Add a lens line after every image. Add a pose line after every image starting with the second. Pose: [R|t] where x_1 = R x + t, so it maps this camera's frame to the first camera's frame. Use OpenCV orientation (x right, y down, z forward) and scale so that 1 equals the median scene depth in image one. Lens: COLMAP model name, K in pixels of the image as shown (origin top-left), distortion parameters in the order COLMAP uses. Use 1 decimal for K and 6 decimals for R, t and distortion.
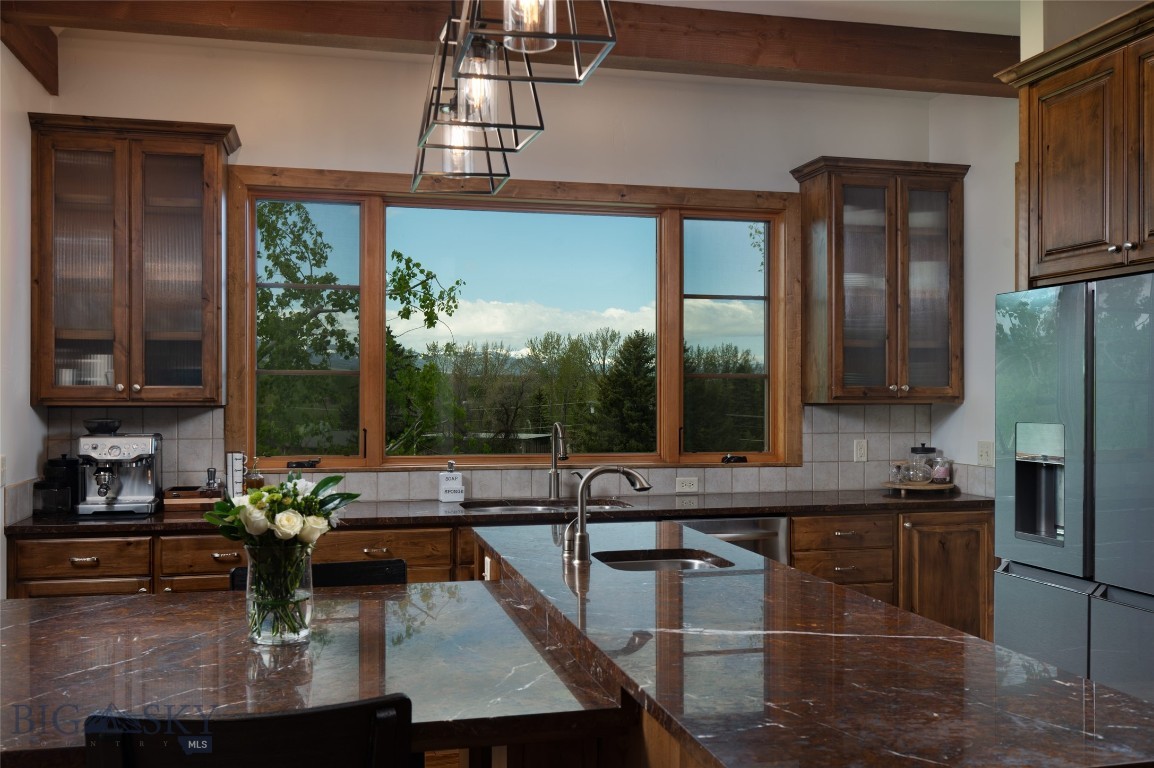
lens RADIAL K [[997.4, 0, 574.4], [0, 997.4, 387.6], [0, 0, 1]] dist [-0.004116, -0.000470]
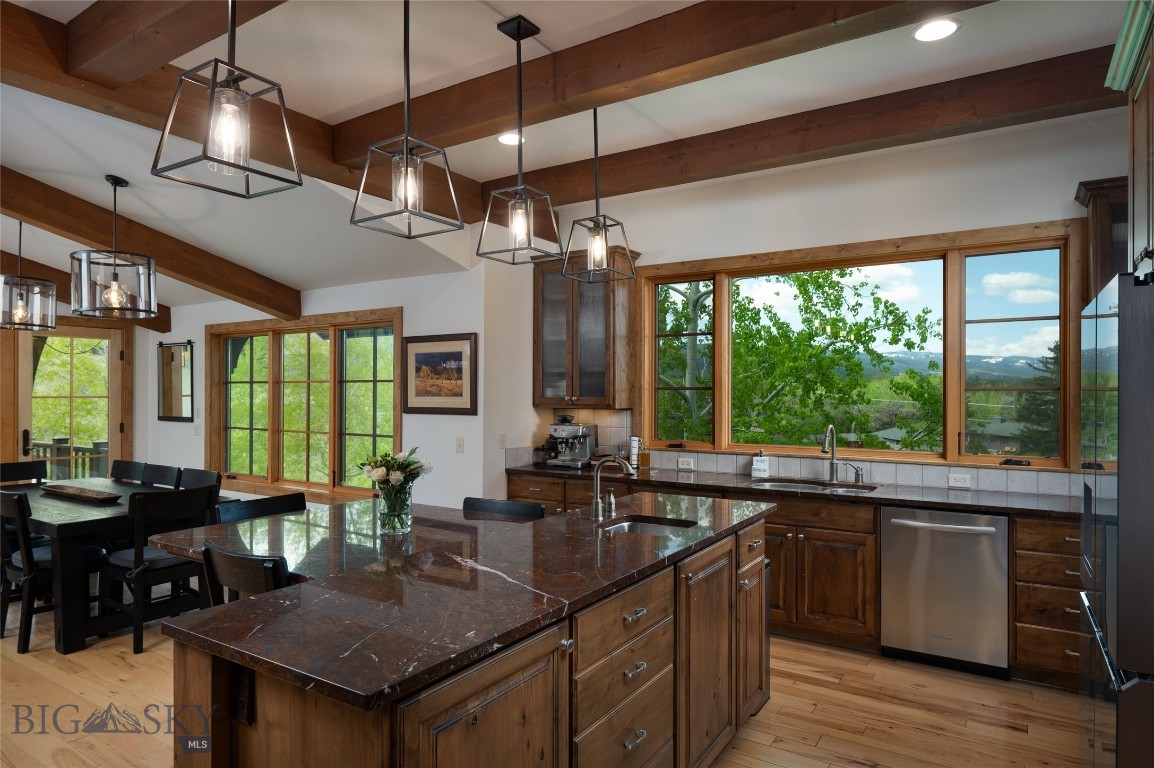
lens RADIAL K [[653.4, 0, 576.4], [0, 653.4, 386.9], [0, 0, 1]] dist [-0.006691, -0.002027]
pose [[0.716231, -0.007623, -0.697822, 0.373544], [0.002143, 0.999960, -0.008724, -0.010085], [0.697860, 0.004753, 0.716218, 0.140788]]
